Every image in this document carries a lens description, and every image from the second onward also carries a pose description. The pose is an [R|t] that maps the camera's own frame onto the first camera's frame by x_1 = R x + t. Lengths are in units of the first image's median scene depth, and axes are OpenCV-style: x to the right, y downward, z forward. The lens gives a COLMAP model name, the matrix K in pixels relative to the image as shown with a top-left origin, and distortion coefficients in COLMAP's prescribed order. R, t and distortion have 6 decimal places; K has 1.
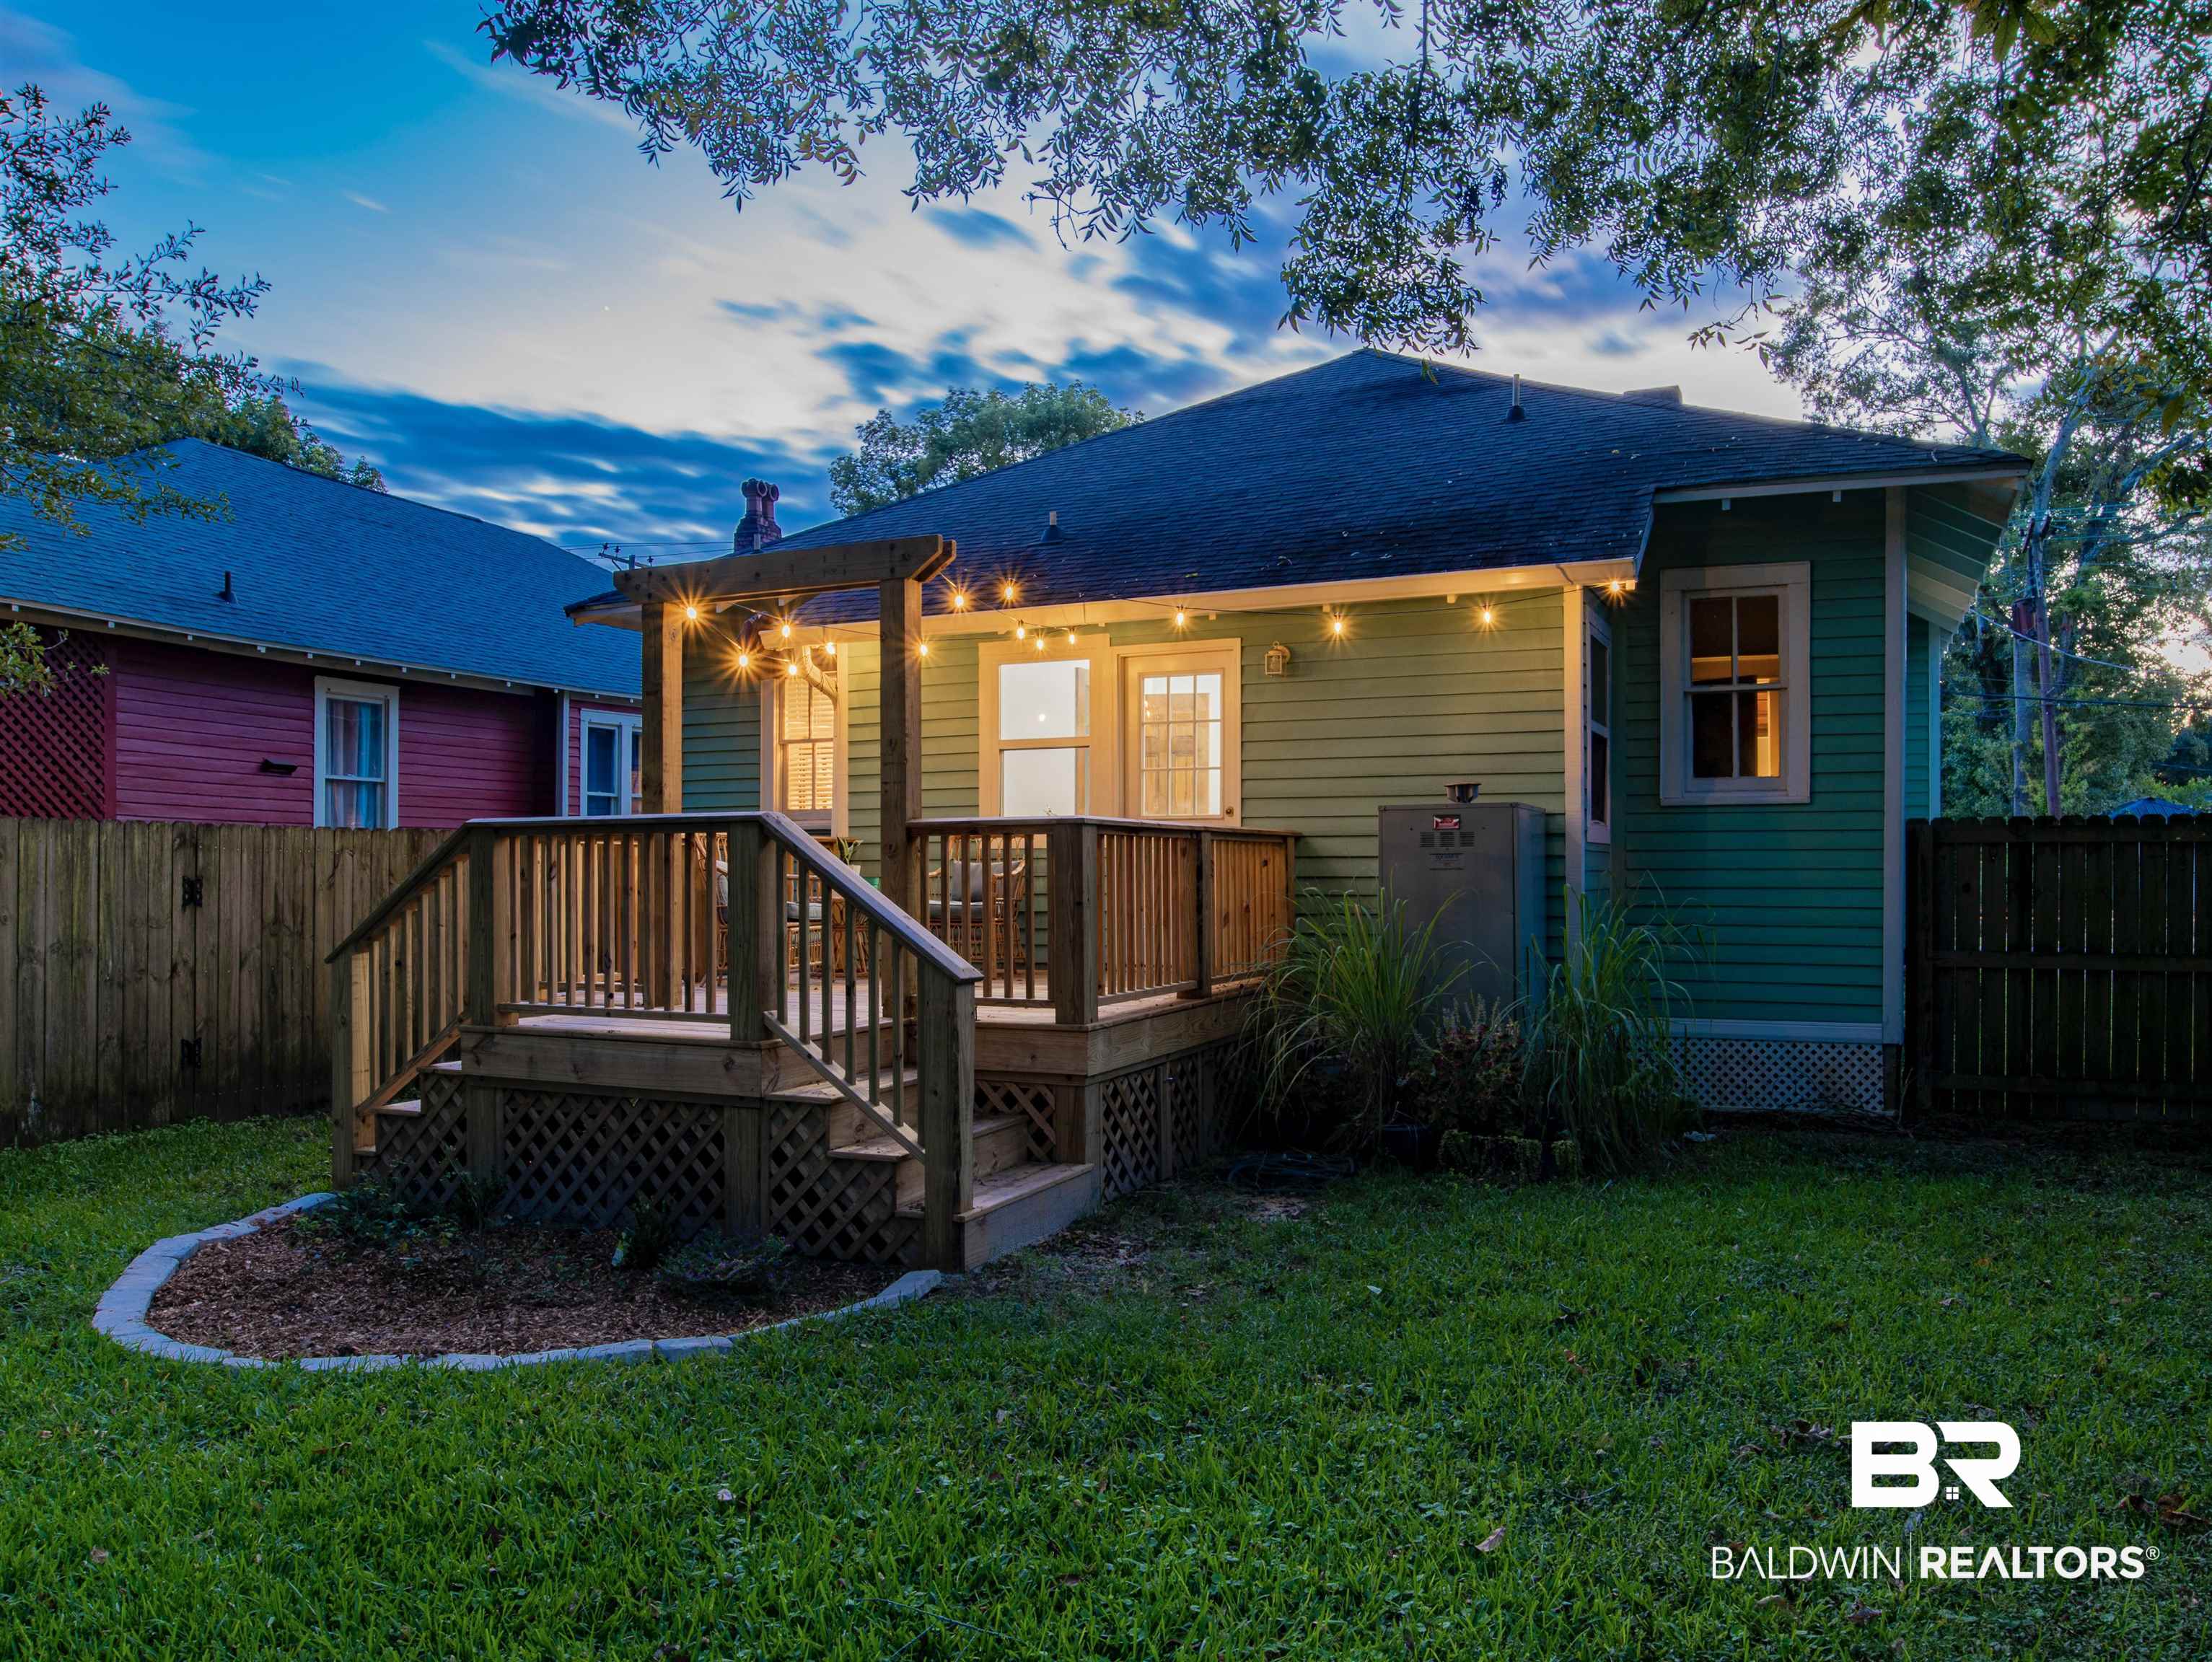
lens RADIAL K [[1618.1, 0, 1089.4], [0, 1618.1, 900.0], [0, 0, 1]] dist [-0.090454, 0.003677]
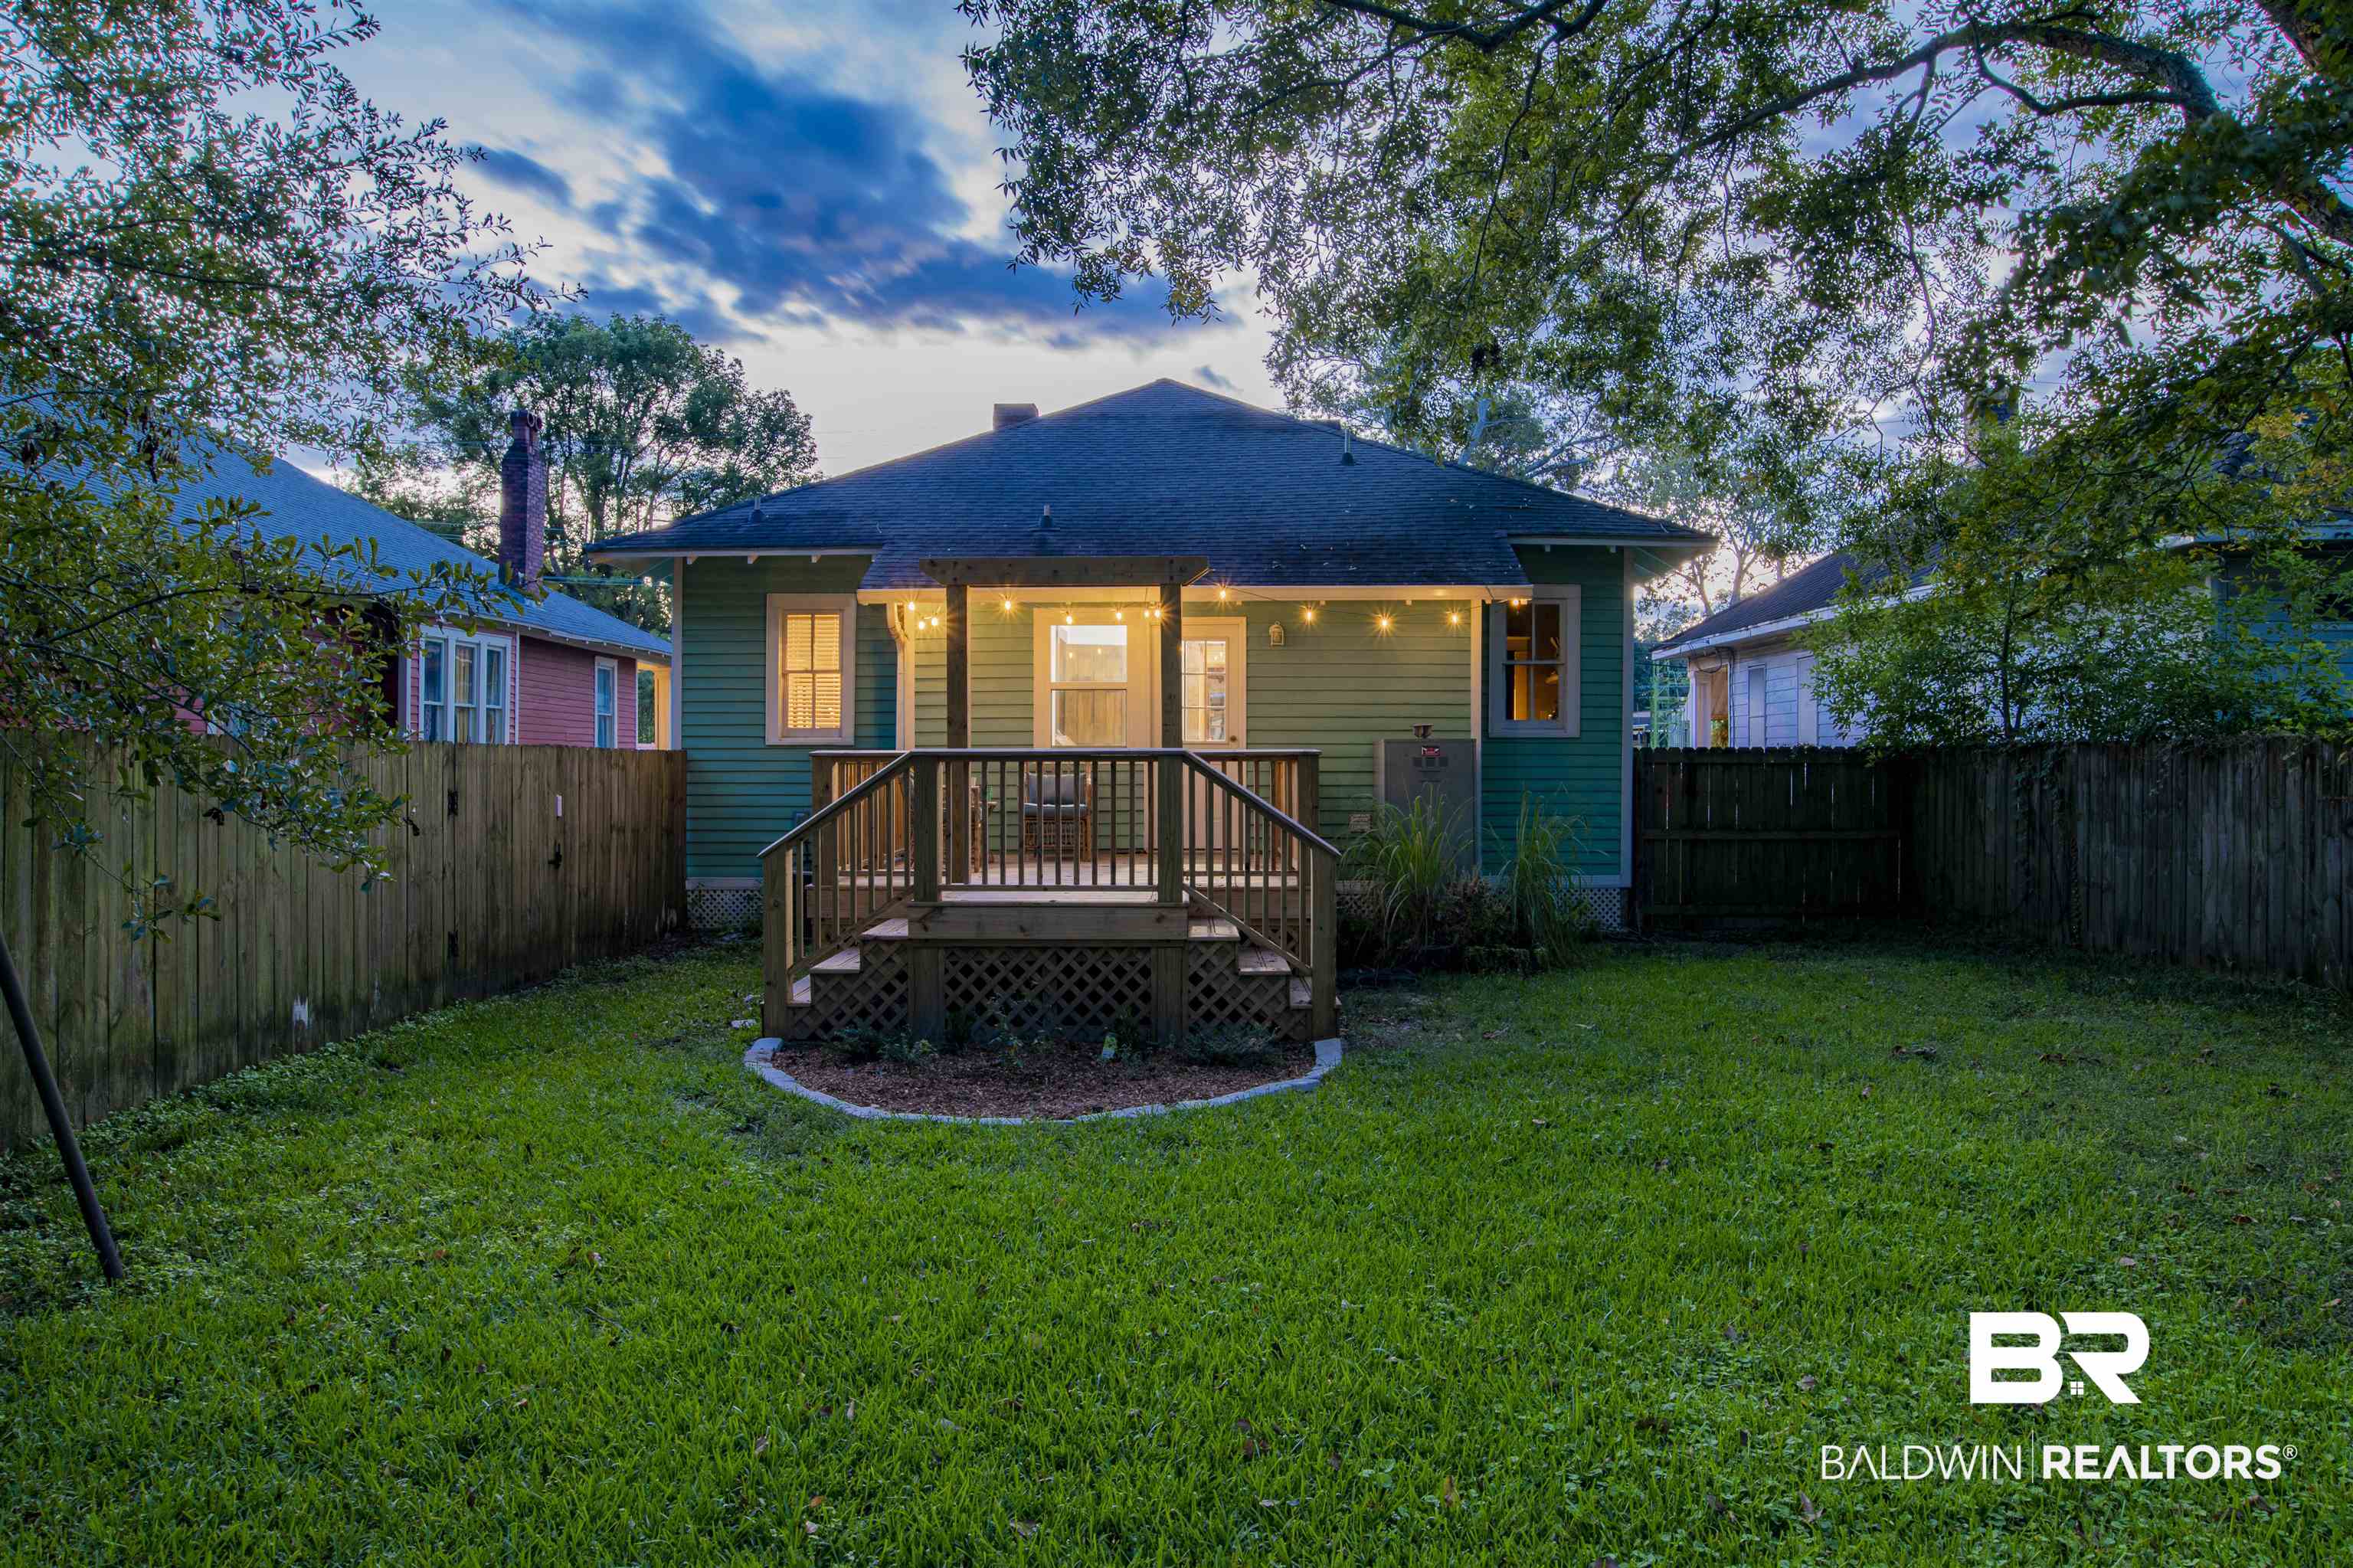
lens RADIAL K [[1411.9, 0, 1175.8], [0, 1411.9, 779.2], [0, 0, 1]] dist [-0.042701, -0.000806]
pose [[0.918839, -0.002754, 0.394622, -0.484214], [0.005779, 0.999962, -0.006478, -0.012539], [-0.394590, 0.008232, 0.918821, -0.137605]]
